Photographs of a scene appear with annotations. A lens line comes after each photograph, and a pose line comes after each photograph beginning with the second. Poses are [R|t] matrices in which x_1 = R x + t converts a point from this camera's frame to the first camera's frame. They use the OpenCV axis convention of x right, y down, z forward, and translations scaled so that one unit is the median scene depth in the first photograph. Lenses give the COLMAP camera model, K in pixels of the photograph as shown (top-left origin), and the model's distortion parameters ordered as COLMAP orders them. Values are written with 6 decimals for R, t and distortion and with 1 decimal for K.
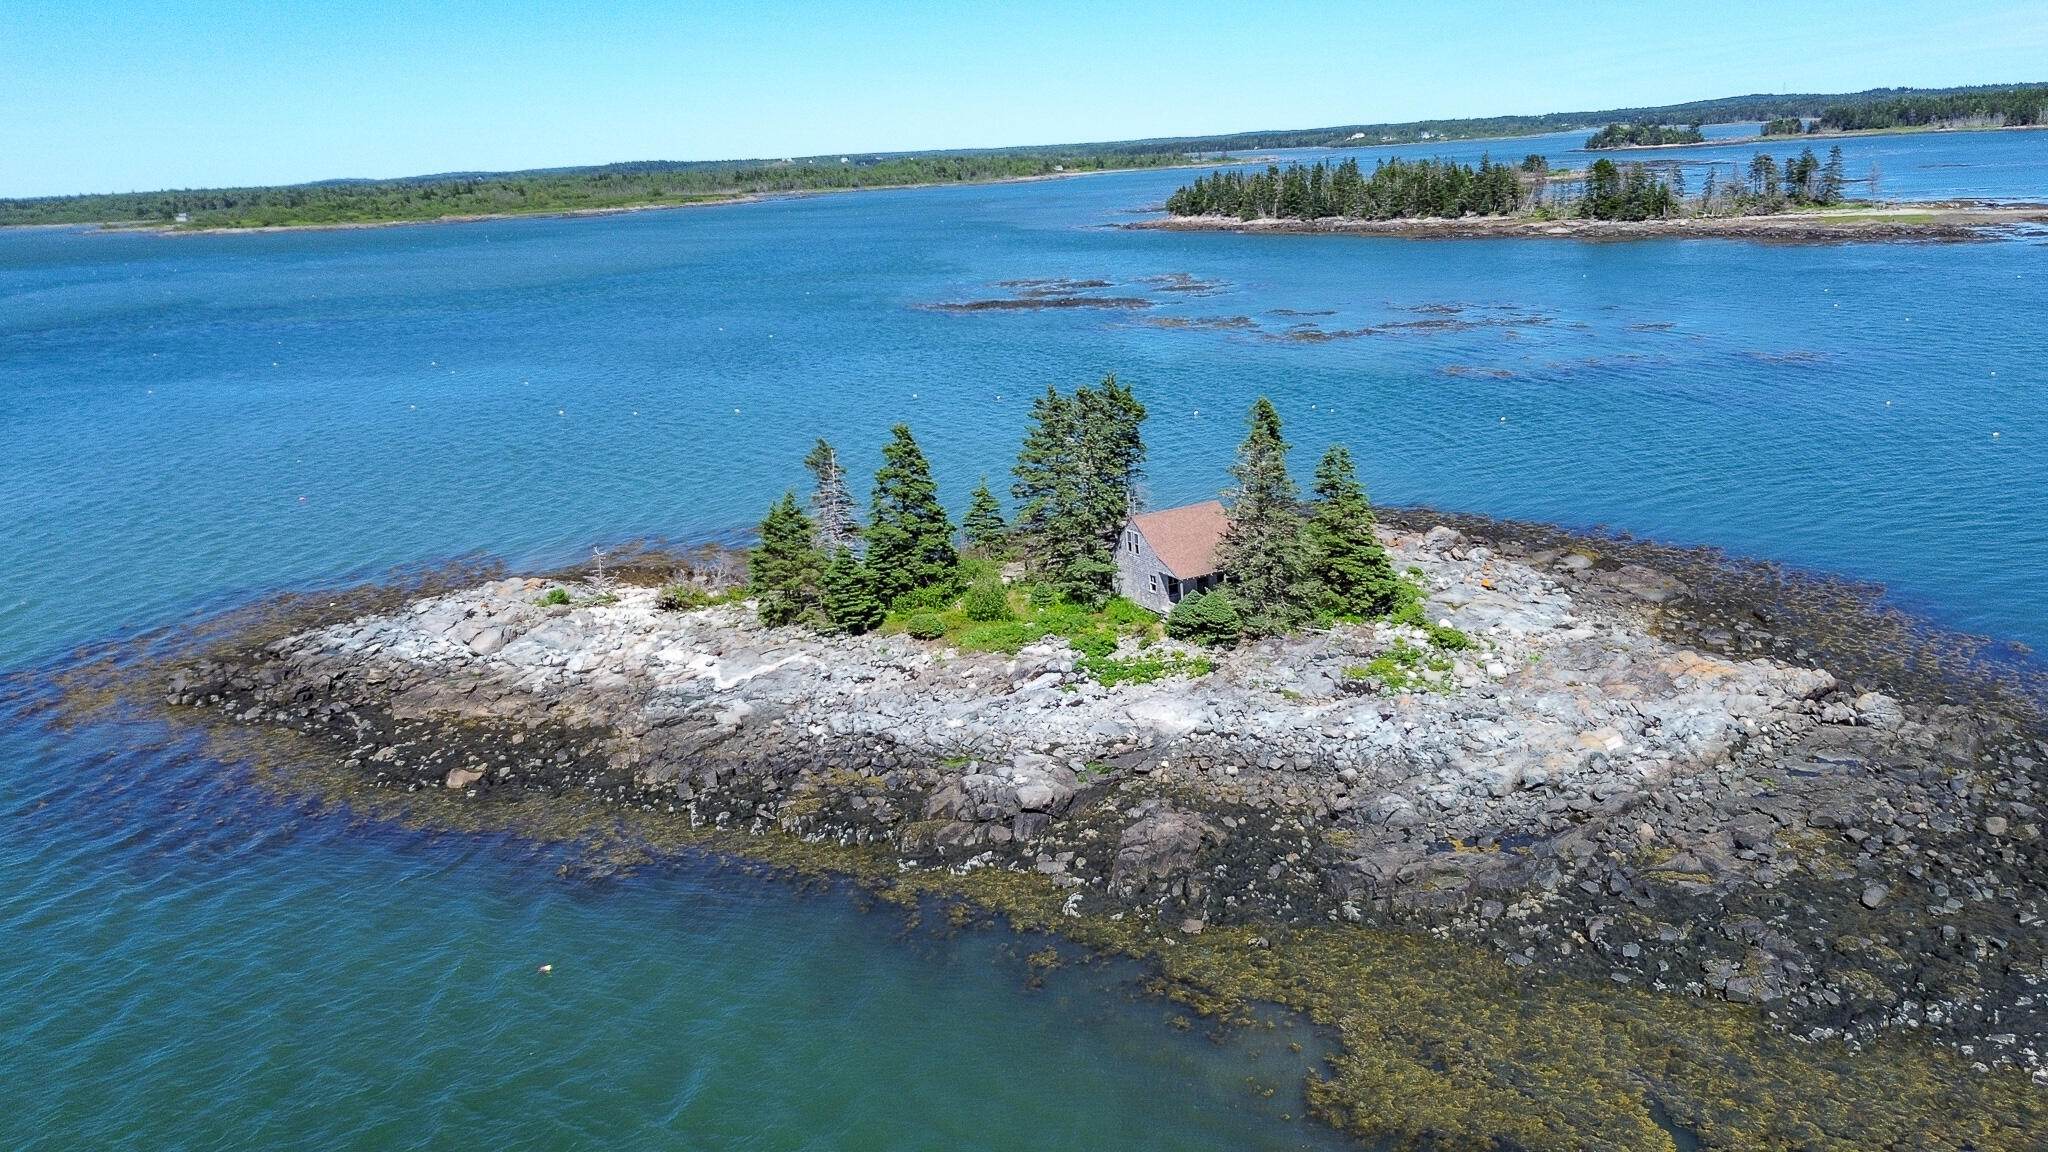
lens RADIAL K [[1576.4, 0, 1063.4], [0, 1576.4, 573.3], [0, 0, 1]] dist [0.110400, -0.176618]
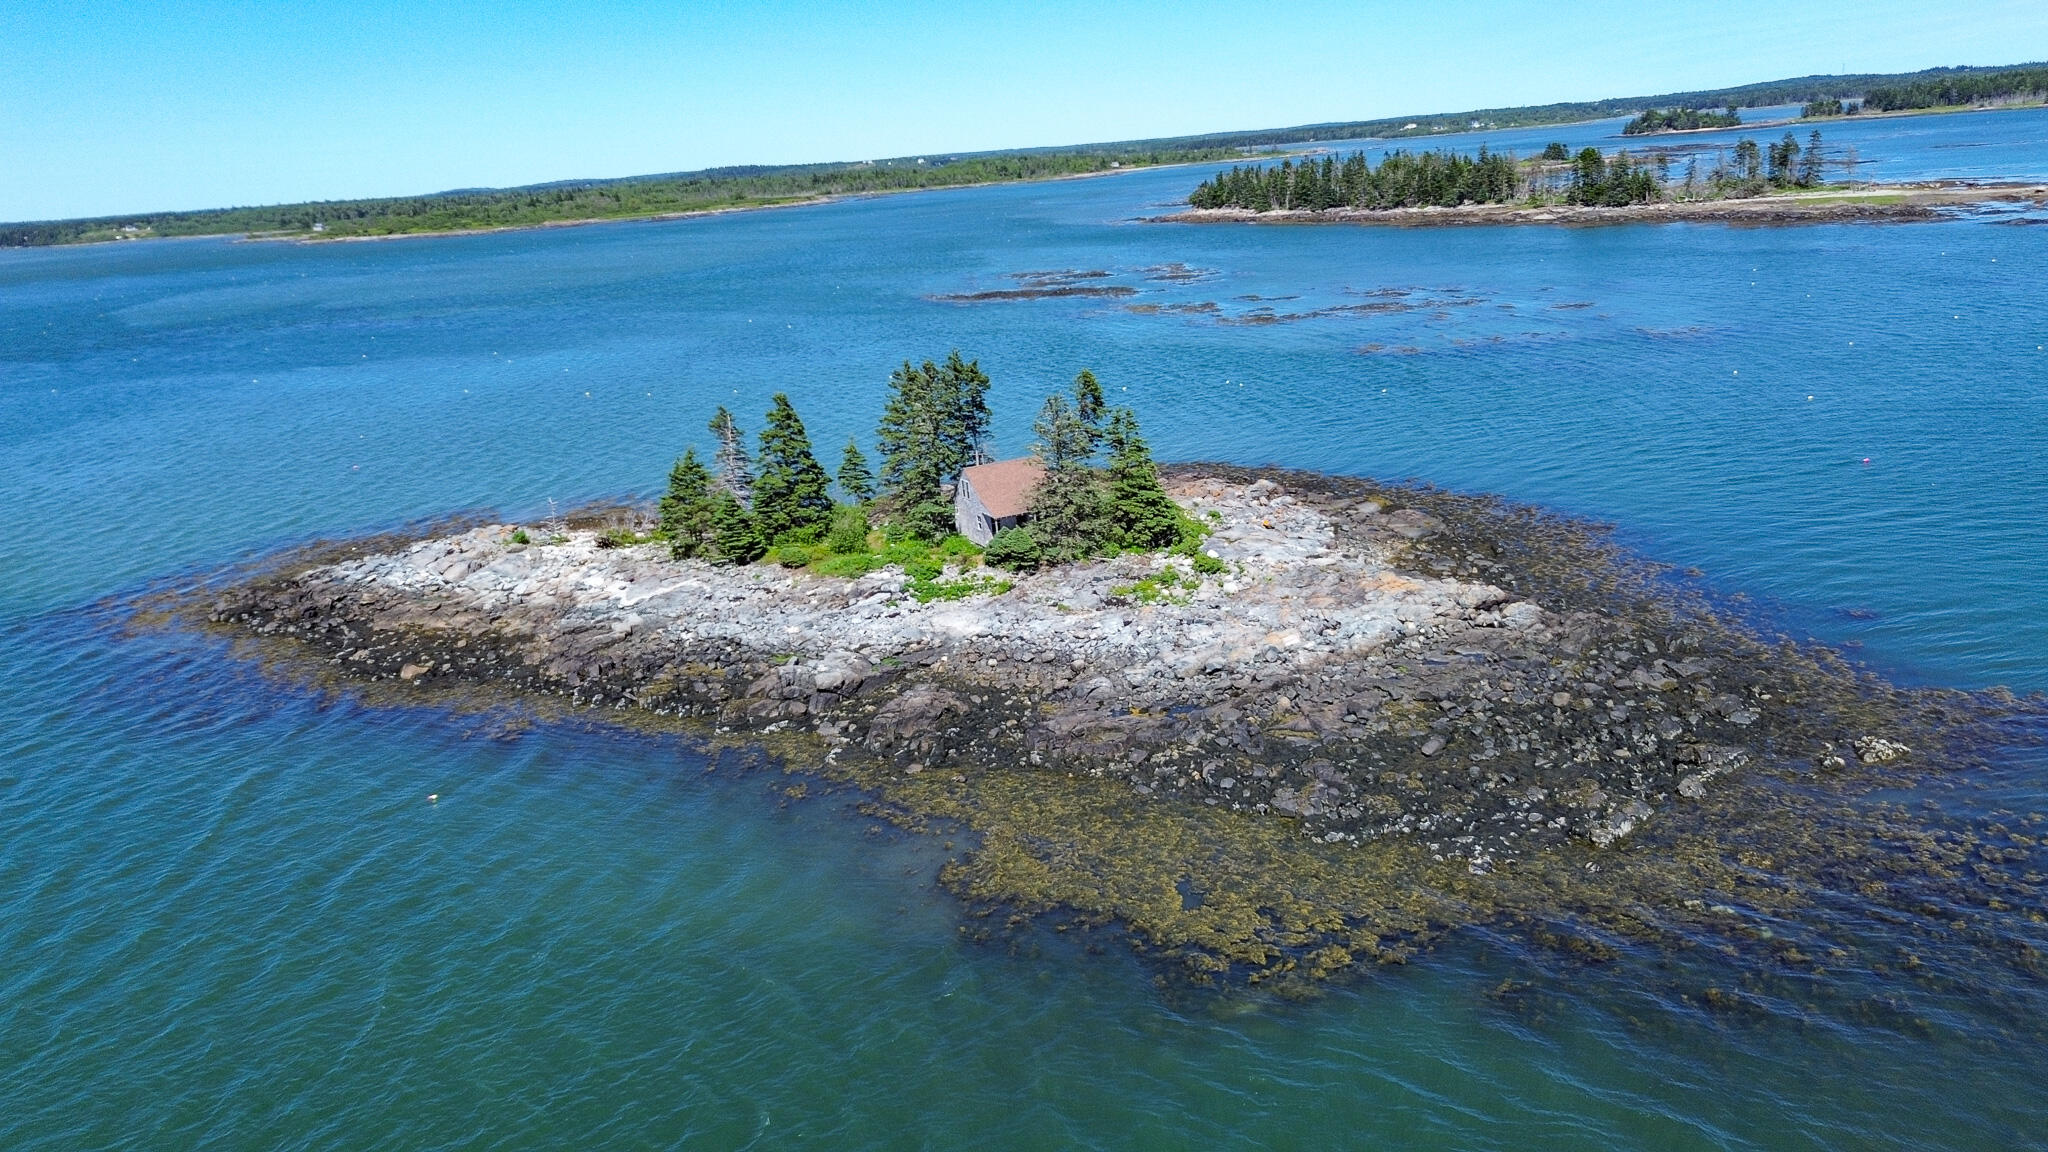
lens RADIAL K [[1504.7, 0, 1024.0], [0, 1504.7, 576.0], [0, 0, 1]] dist [0.101274, -0.138512]
pose [[0.997030, 0.000003, -0.077020, 0.182161], [0.001184, 0.999881, 0.015366, 0.030289], [0.077011, -0.015411, 0.996911, -0.156071]]
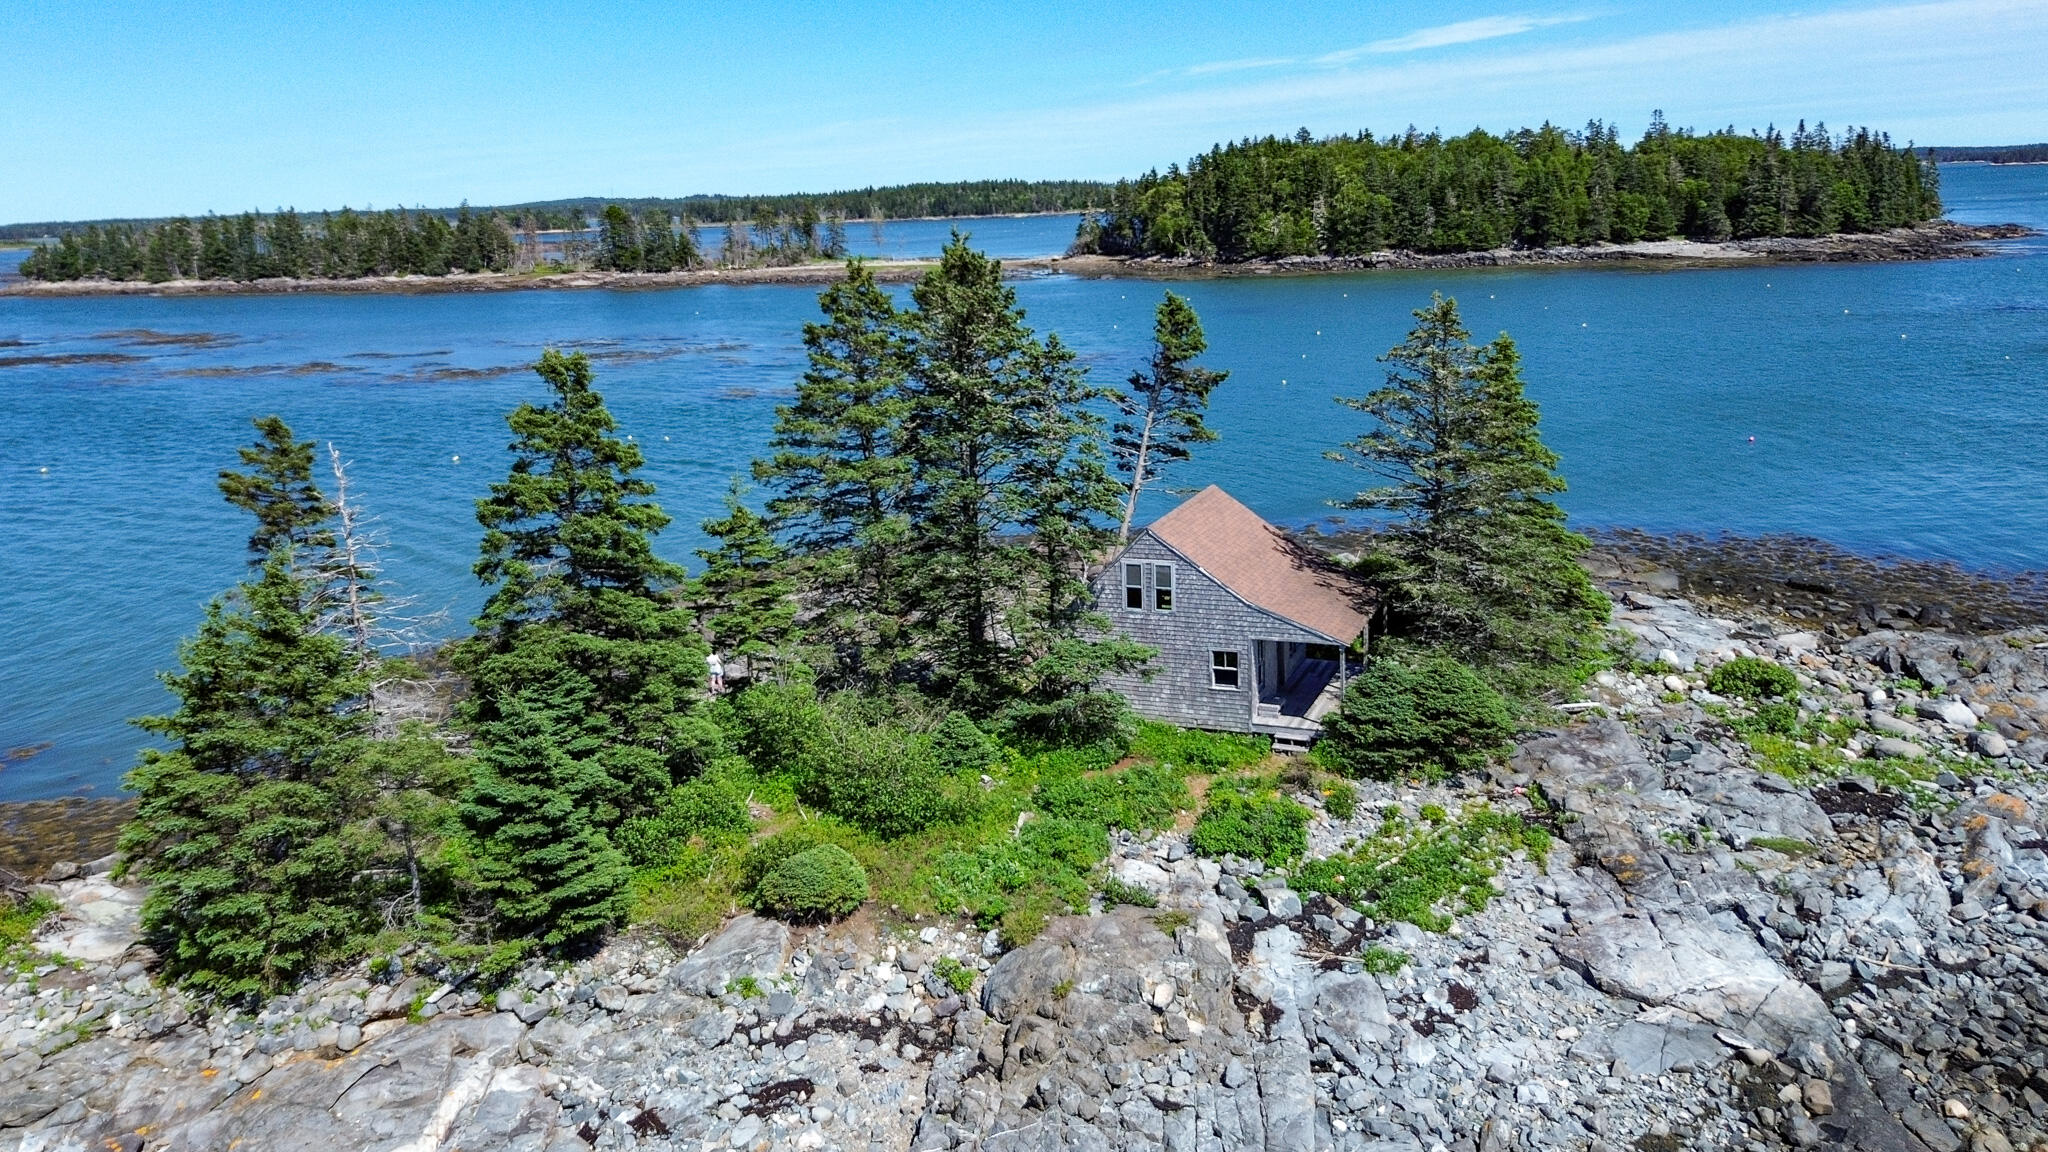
lens RADIAL K [[1596.1, 0, 988.8], [0, 1596.1, 579.5], [0, 0, 1]] dist [0.031595, -0.002128]
pose [[0.793082, -0.117787, 0.597618, -0.263039], [0.155152, 0.987827, -0.011203, -0.023931], [-0.589024, 0.101607, 0.801703, 0.682098]]
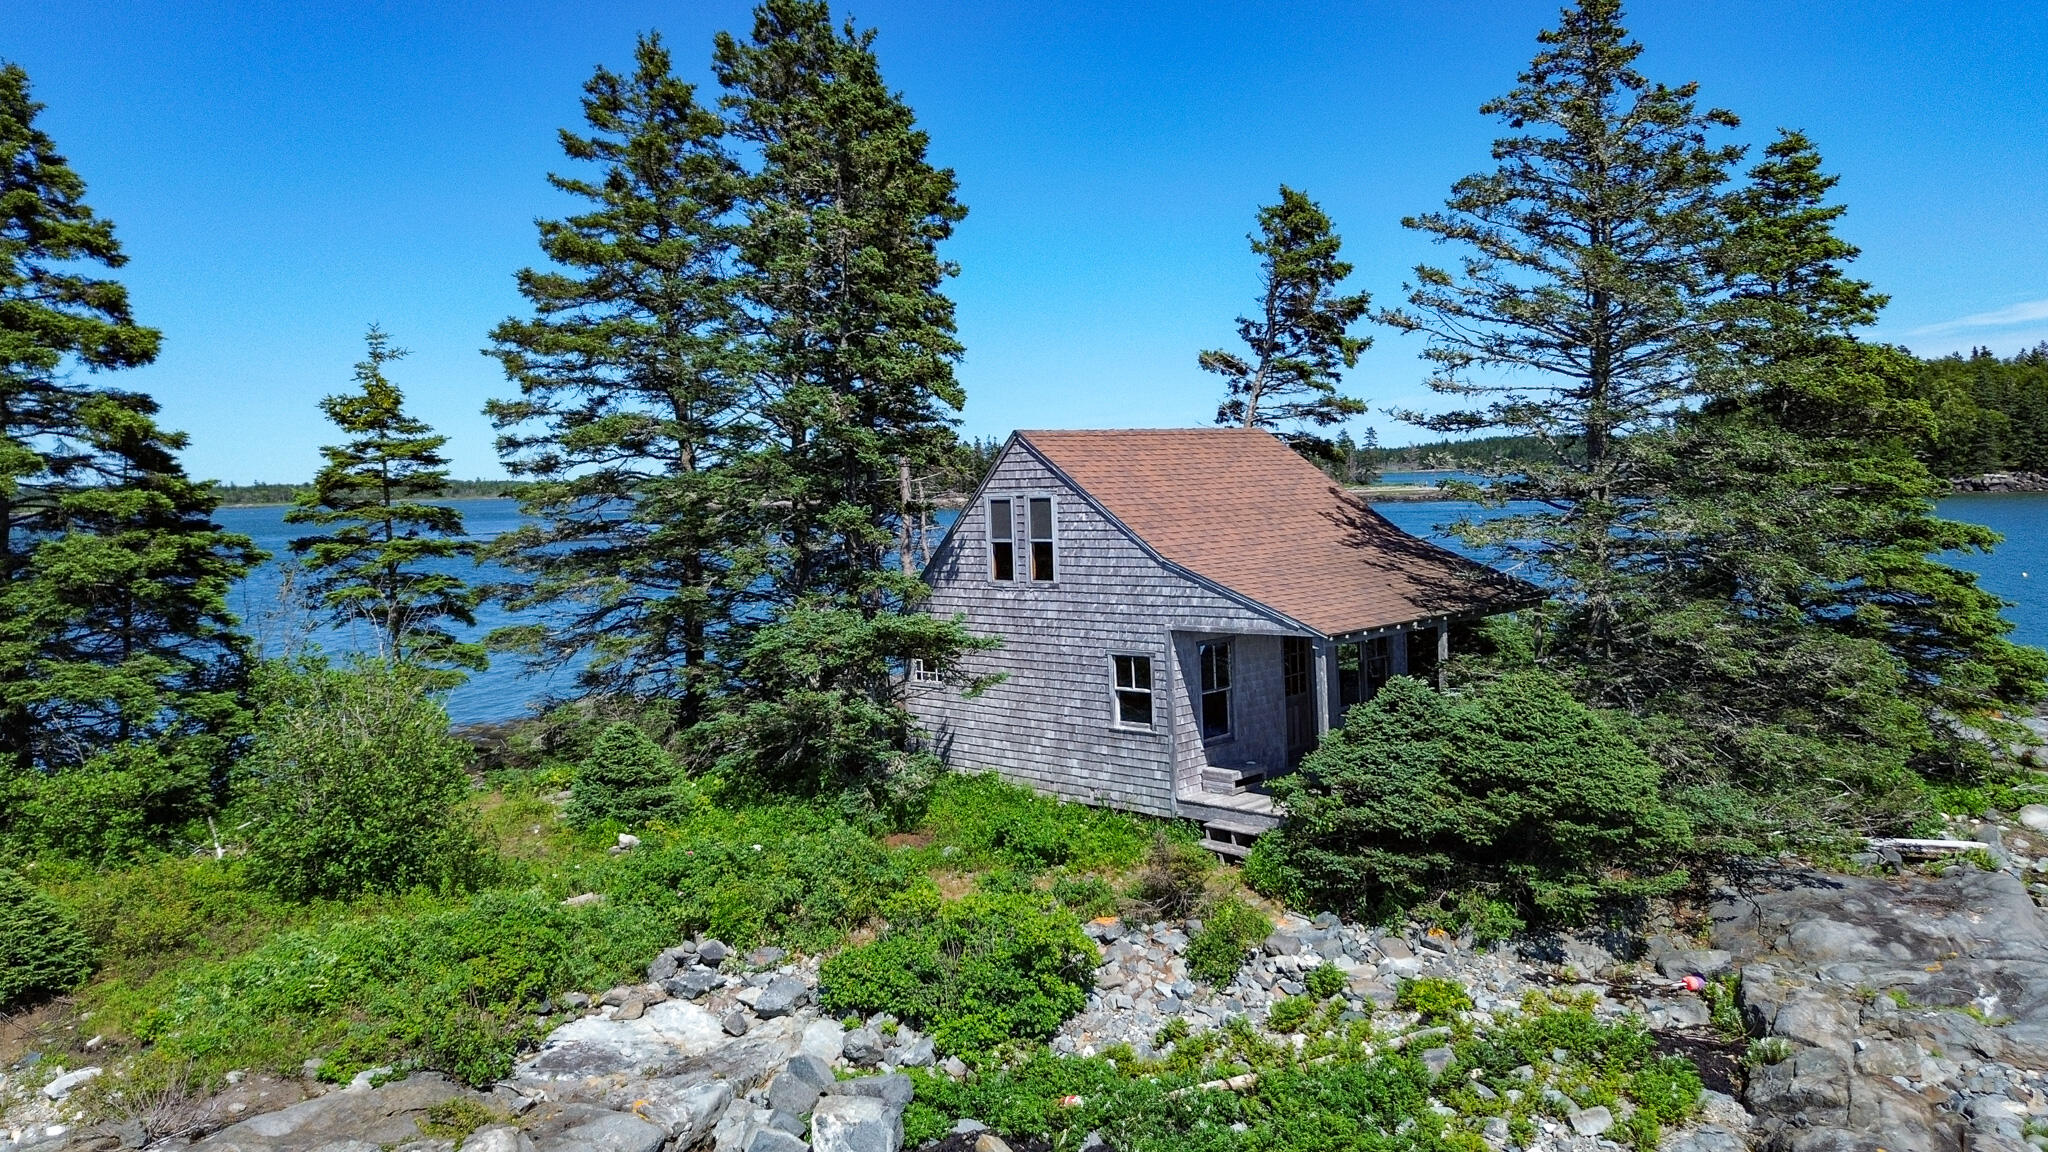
lens RADIAL K [[1512.1, 0, 1044.6], [0, 1512.1, 569.1], [0, 0, 1]] dist [0.048298, -0.040006]
pose [[0.951623, 0.009679, 0.307116, -0.025225], [0.057729, 0.976073, -0.209639, 0.035415], [-0.301797, 0.217226, 0.928295, 0.797113]]
